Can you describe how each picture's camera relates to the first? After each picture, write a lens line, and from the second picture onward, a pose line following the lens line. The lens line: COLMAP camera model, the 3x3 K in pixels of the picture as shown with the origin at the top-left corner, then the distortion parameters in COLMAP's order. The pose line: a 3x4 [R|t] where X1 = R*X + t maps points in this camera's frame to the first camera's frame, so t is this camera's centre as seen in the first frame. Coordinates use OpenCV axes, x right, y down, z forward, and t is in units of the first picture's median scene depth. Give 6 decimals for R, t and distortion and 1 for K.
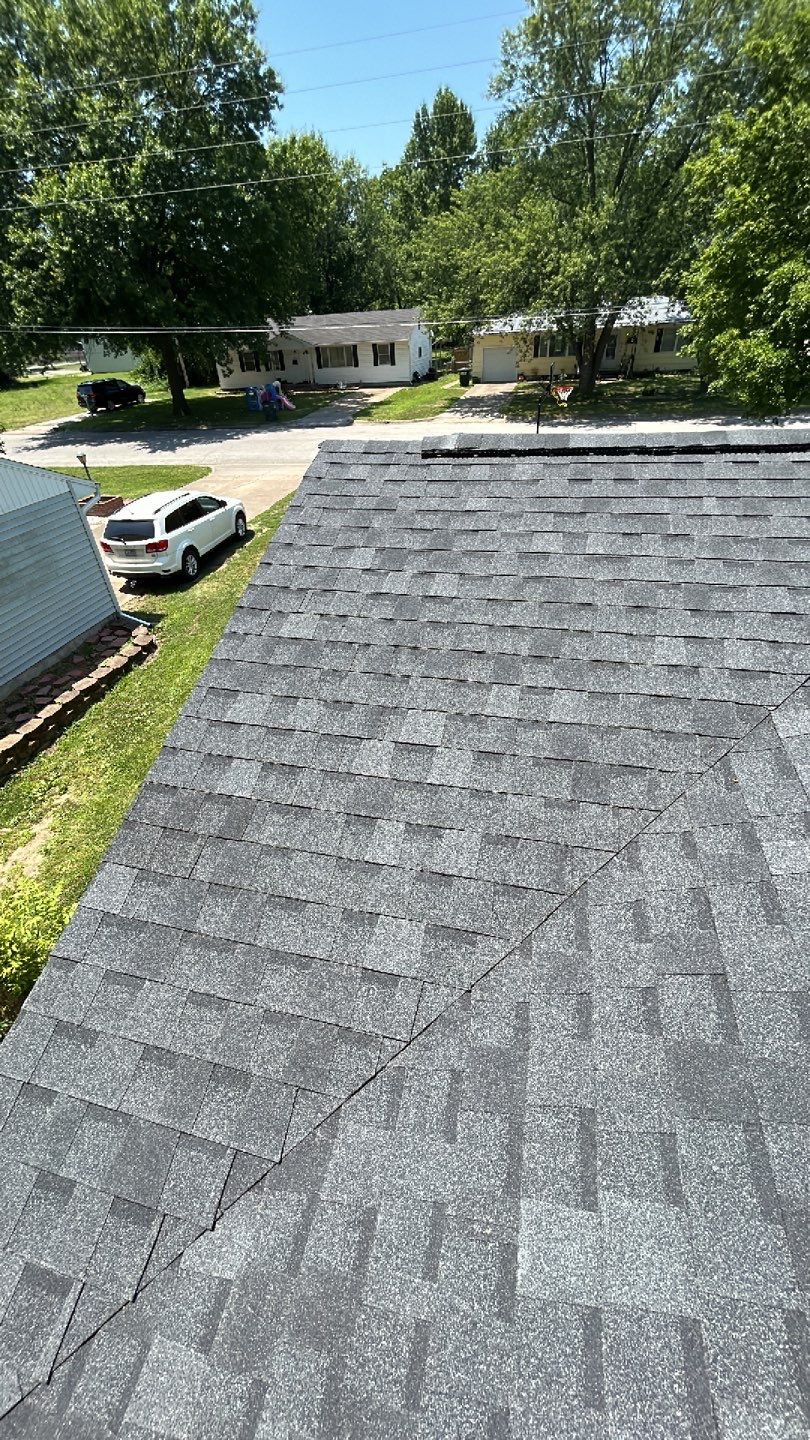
lens RADIAL K [[579.5, 0, 405.0], [0, 579.5, 720.0], [0, 0, 1]] dist [0.015100, -0.016781]
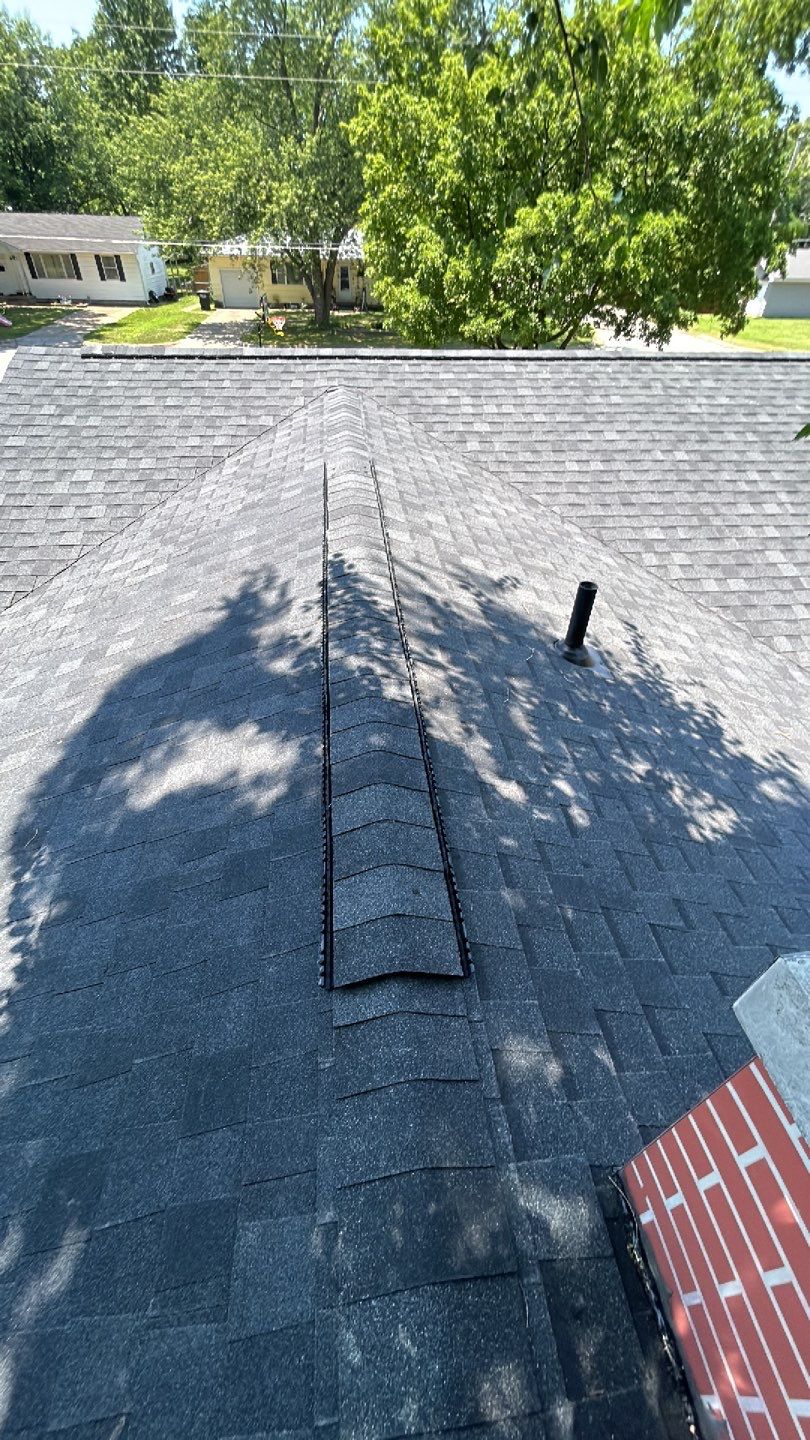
lens RADIAL K [[578.8, 0, 405.0], [0, 578.8, 720.0], [0, 0, 1]] dist [-0.010372, 0.000828]
pose [[0.938085, -0.157198, 0.308682, 0.021071], [0.127536, 0.985242, 0.114158, 0.049247], [-0.322072, -0.067722, 0.944290, -0.092103]]
